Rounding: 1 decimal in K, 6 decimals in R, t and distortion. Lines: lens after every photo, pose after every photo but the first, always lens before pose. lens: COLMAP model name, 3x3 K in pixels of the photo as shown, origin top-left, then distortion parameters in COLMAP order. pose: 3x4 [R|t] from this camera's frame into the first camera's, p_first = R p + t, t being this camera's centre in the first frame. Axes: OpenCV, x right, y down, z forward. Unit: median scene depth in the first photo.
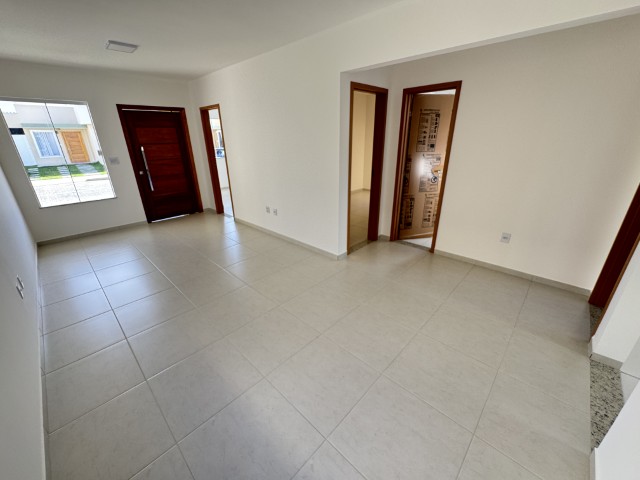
lens RADIAL K [[257.8, 0, 321.1], [0, 257.8, 239.3], [0, 0, 1]] dist [-0.006019, 0.001000]
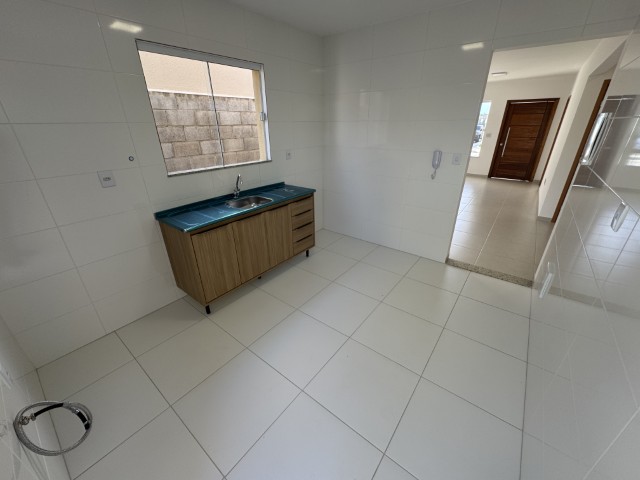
lens RADIAL K [[257.8, 0, 321.1], [0, 257.8, 239.3], [0, 0, 1]] dist [-0.006019, 0.001000]
pose [[0.095847, 0.425388, -0.899921, 0.834310], [-0.359356, 0.857899, 0.367250, 0.053954], [0.928265, 0.288193, 0.235093, -0.208551]]
